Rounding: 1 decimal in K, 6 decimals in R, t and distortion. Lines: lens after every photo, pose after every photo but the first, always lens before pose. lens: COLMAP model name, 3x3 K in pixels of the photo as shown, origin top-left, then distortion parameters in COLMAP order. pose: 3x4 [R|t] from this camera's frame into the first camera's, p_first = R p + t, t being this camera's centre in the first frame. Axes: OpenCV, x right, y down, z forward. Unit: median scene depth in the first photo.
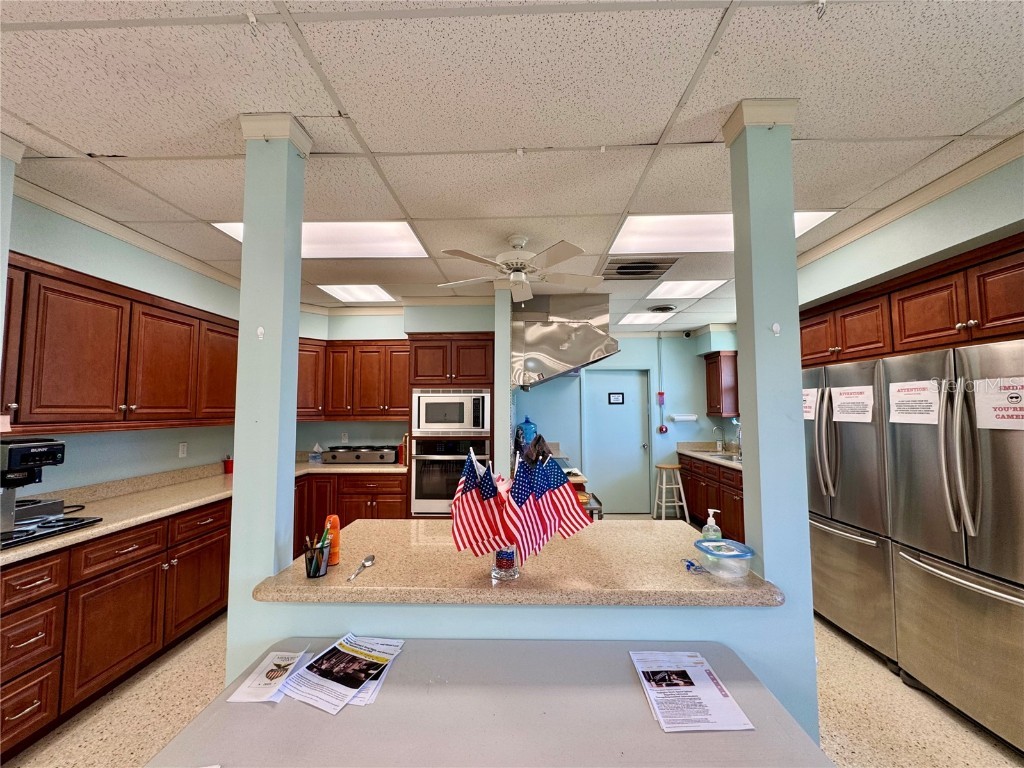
lens RADIAL K [[411.7, 0, 512.0], [0, 411.7, 384.0], [0, 0, 1]] dist [-0.001745, -0.000041]
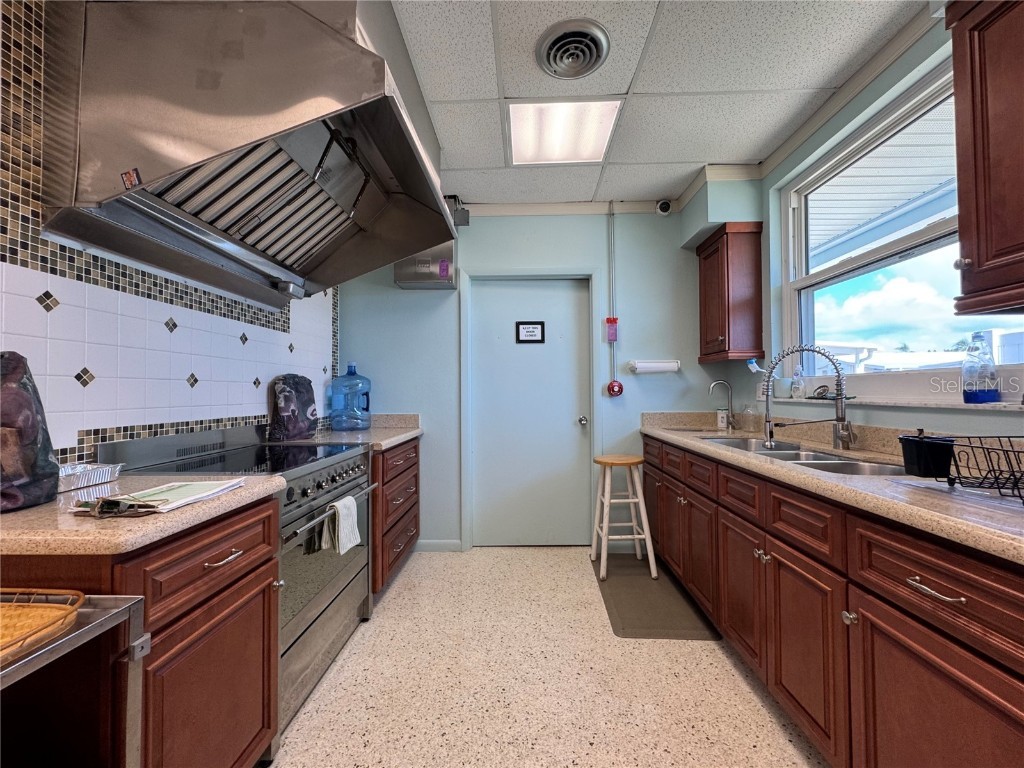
lens RADIAL K [[431.1, 0, 512.0], [0, 431.1, 384.0], [0, 0, 1]] dist [-0.003783, -0.000062]
pose [[0.999995, -0.001047, -0.003080, 0.256490], [0.001174, 0.999138, 0.041507, 0.087434], [0.003034, -0.041510, 0.999133, 0.488734]]
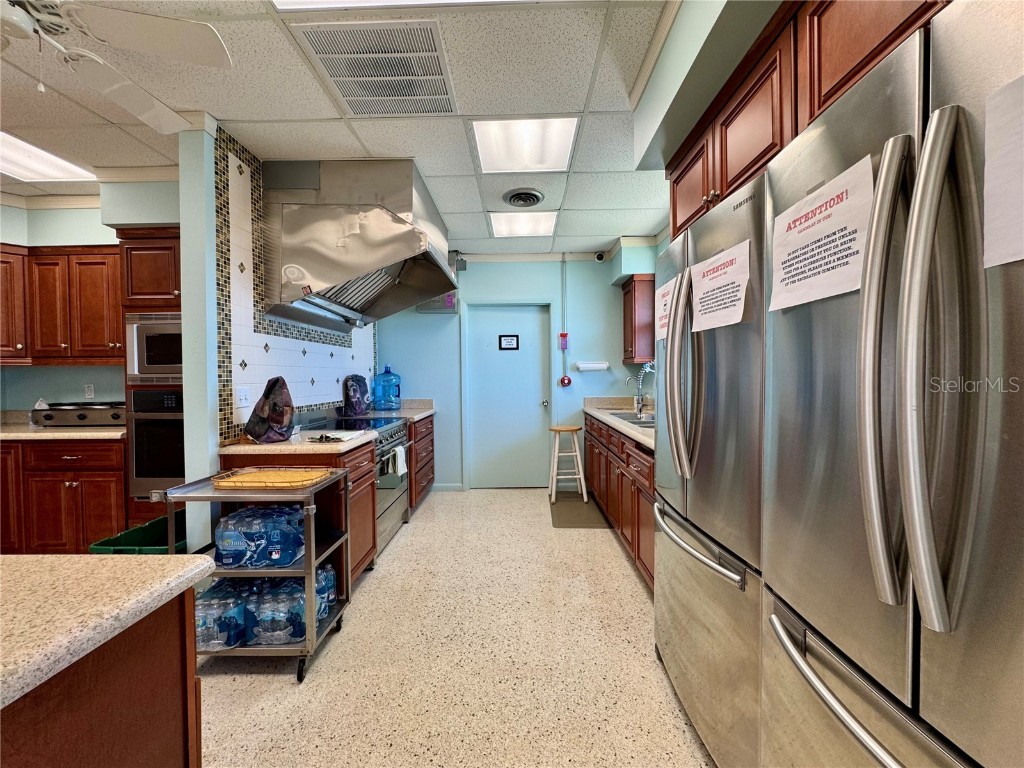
lens RADIAL K [[411.7, 0, 512.0], [0, 411.7, 384.0], [0, 0, 1]] dist [-0.001745, -0.000041]
pose [[0.999957, -0.005274, 0.007659, 0.280163], [0.004639, 0.996729, 0.080684, 0.056297], [-0.008060, -0.080645, 0.996710, 0.248399]]
